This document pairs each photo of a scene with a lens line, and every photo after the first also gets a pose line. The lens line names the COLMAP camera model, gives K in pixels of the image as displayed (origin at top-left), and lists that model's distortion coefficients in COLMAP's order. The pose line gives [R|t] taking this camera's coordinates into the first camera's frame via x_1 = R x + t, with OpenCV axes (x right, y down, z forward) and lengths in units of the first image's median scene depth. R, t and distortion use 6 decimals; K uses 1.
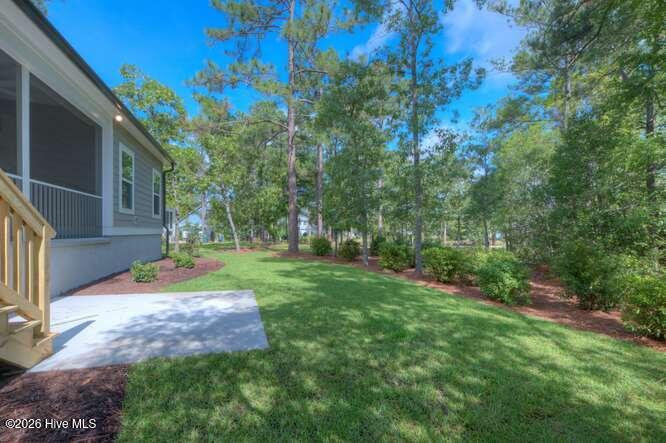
lens RADIAL K [[301.2, 0, 335.1], [0, 301.2, 236.5], [0, 0, 1]] dist [0.001007, 0.000222]
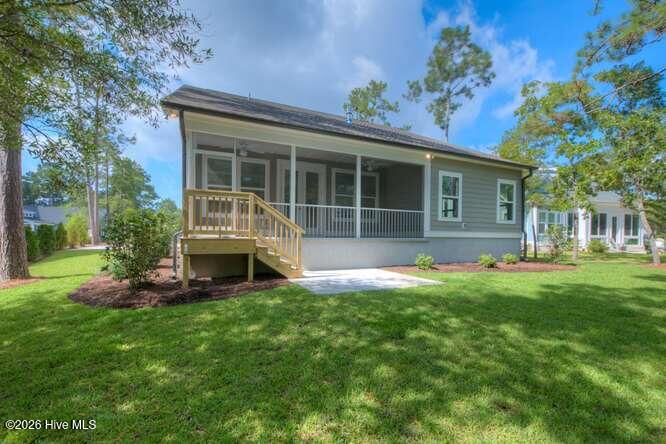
lens RADIAL K [[301.2, 0, 335.1], [0, 301.2, 237.0], [0, 0, 1]] dist [0.001007, 0.000222]
pose [[0.107418, -0.008272, -0.994180, 1.087741], [-0.022775, 0.999683, -0.010779, 0.038427], [0.993953, 0.023800, 0.107195, 0.646676]]
